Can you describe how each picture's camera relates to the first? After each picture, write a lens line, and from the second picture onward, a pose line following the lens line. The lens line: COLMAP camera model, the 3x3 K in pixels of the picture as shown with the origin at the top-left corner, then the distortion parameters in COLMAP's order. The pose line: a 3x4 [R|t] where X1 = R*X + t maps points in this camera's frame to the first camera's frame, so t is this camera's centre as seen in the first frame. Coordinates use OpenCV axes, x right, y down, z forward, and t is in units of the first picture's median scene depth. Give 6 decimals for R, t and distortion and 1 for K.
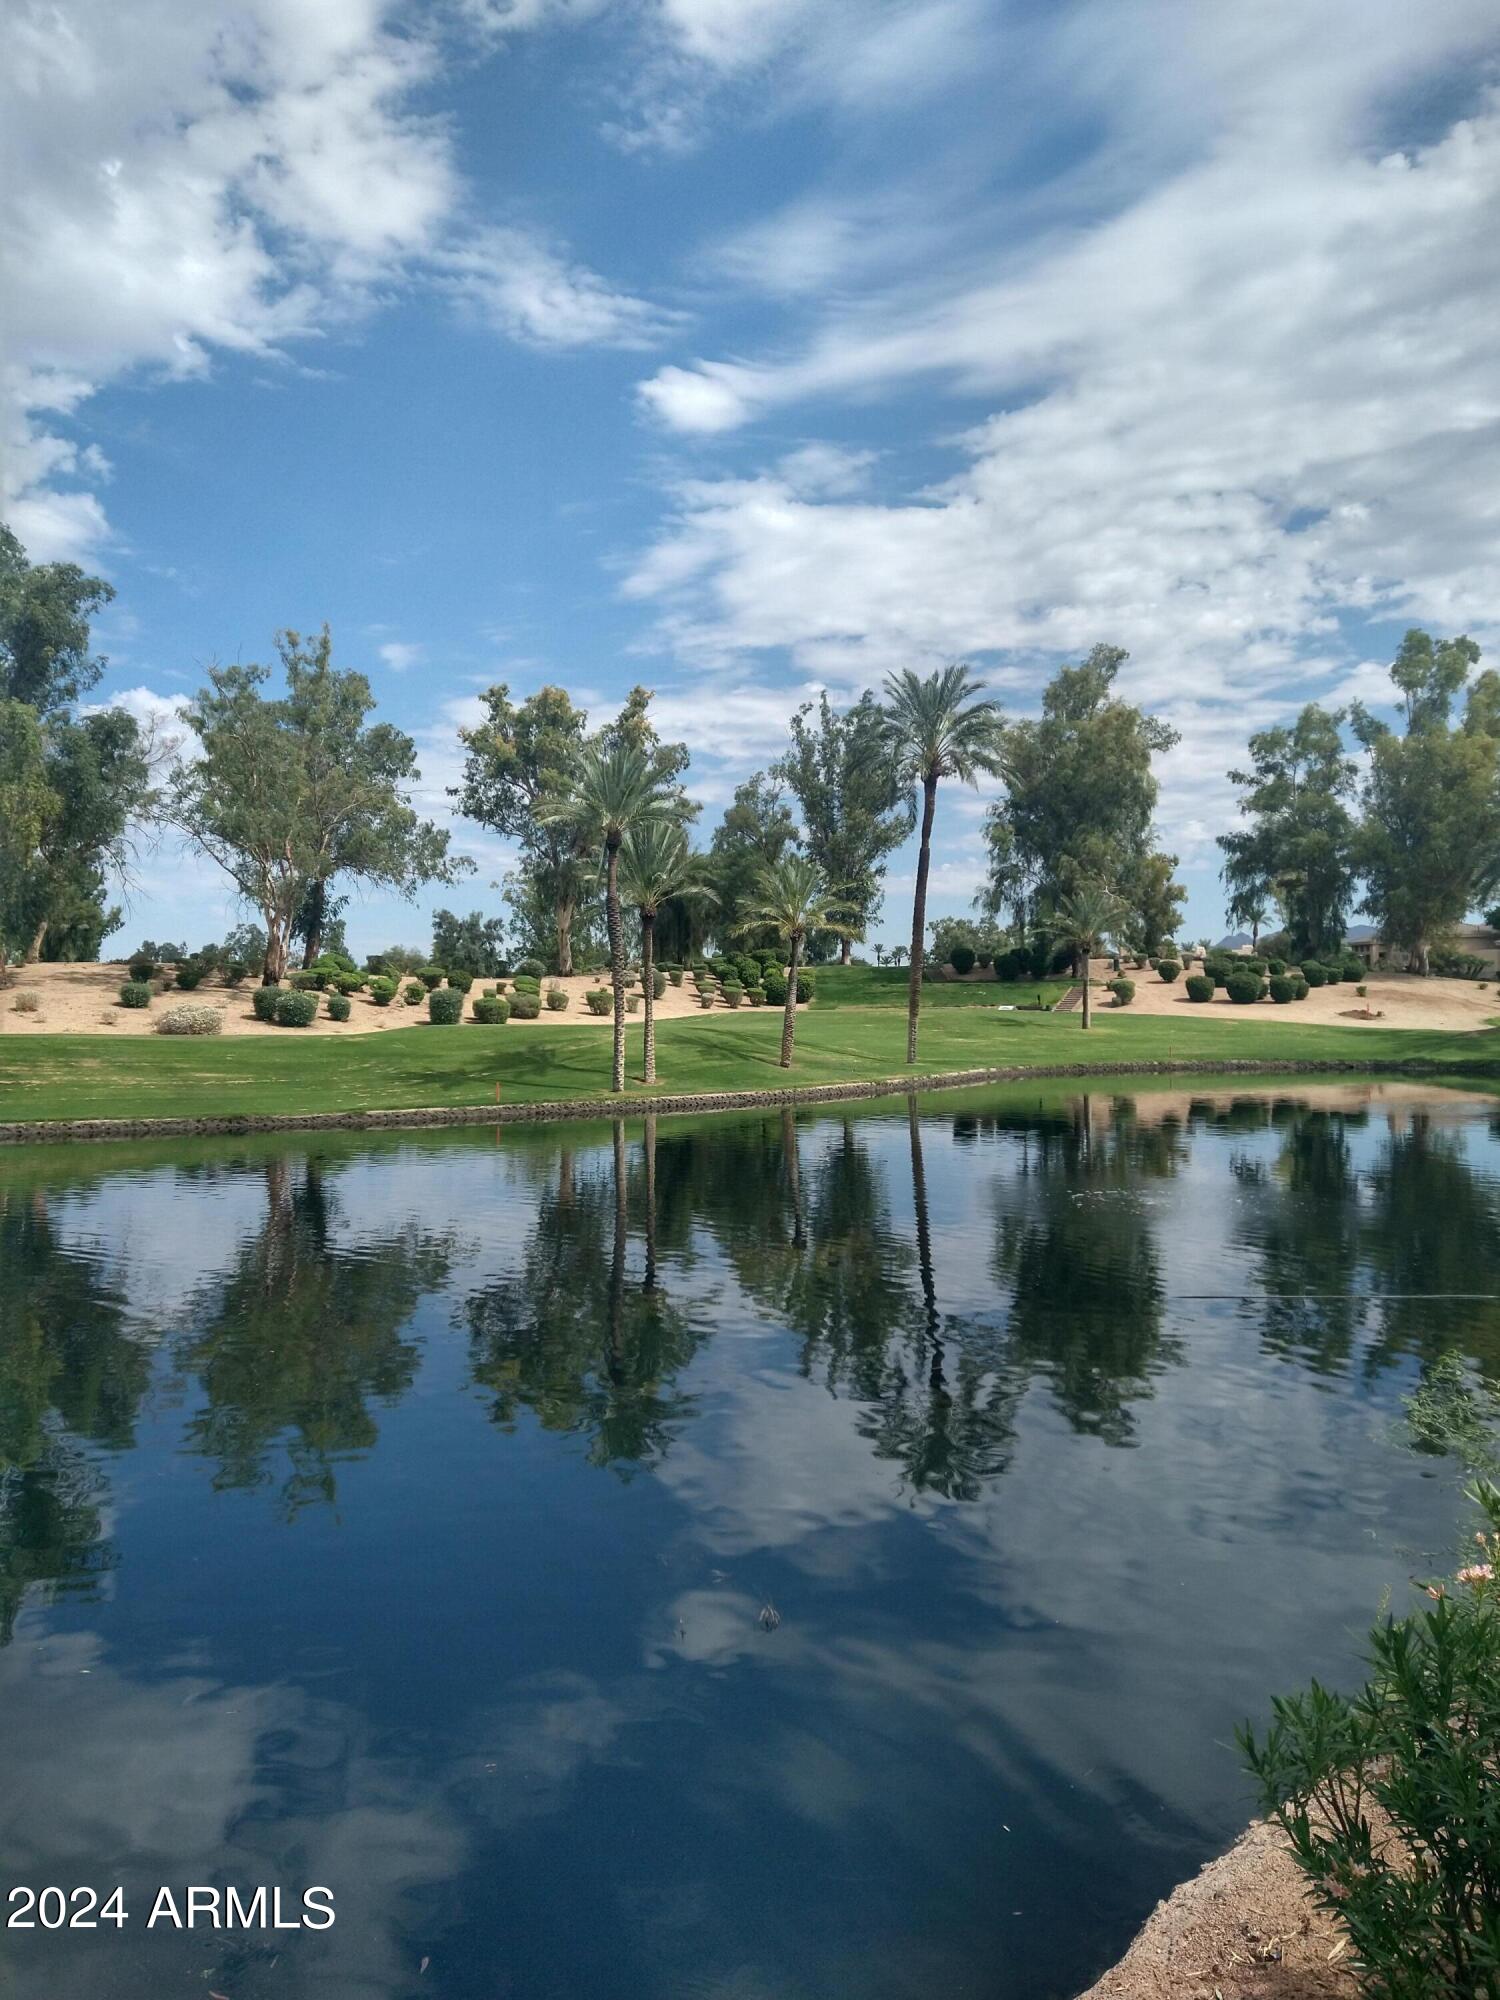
lens RADIAL K [[1494.2, 0, 730.4], [0, 1494.2, 982.8], [0, 0, 1]] dist [0.070815, -0.075440]
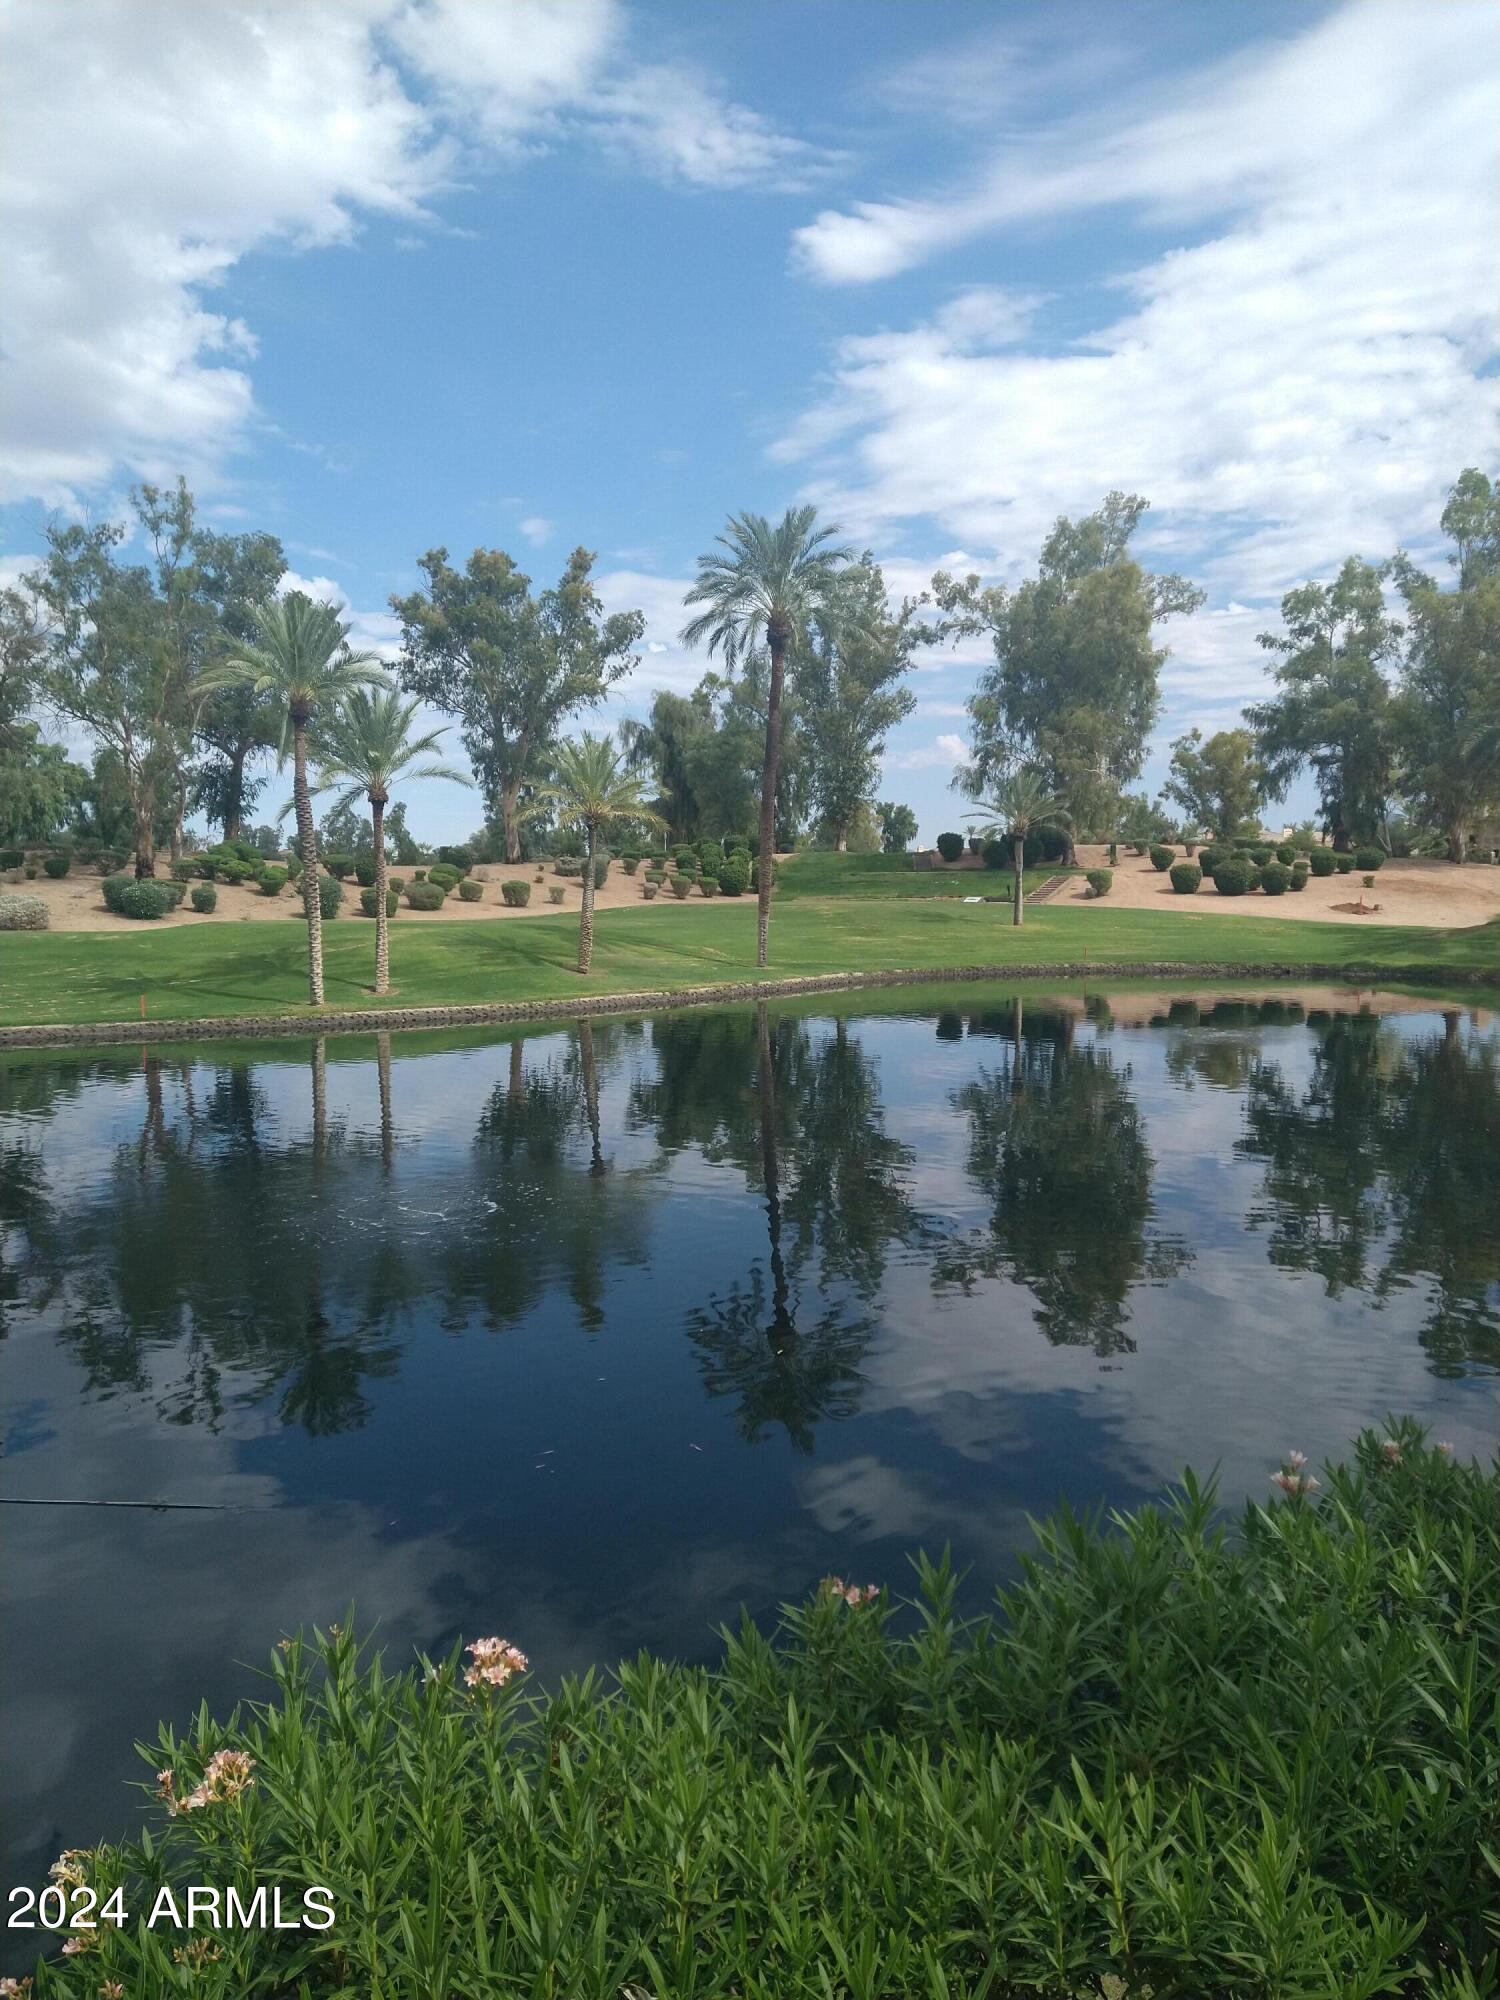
lens RADIAL K [[1494.2, 0, 746.7], [0, 1494.2, 1004.9], [0, 0, 1]] dist [0.070815, -0.075440]
pose [[0.996513, 0.009524, -0.082887, 0.116898], [-0.001697, 0.995571, 0.093996, -0.004929], [0.083415, -0.093527, 0.992116, 0.066142]]
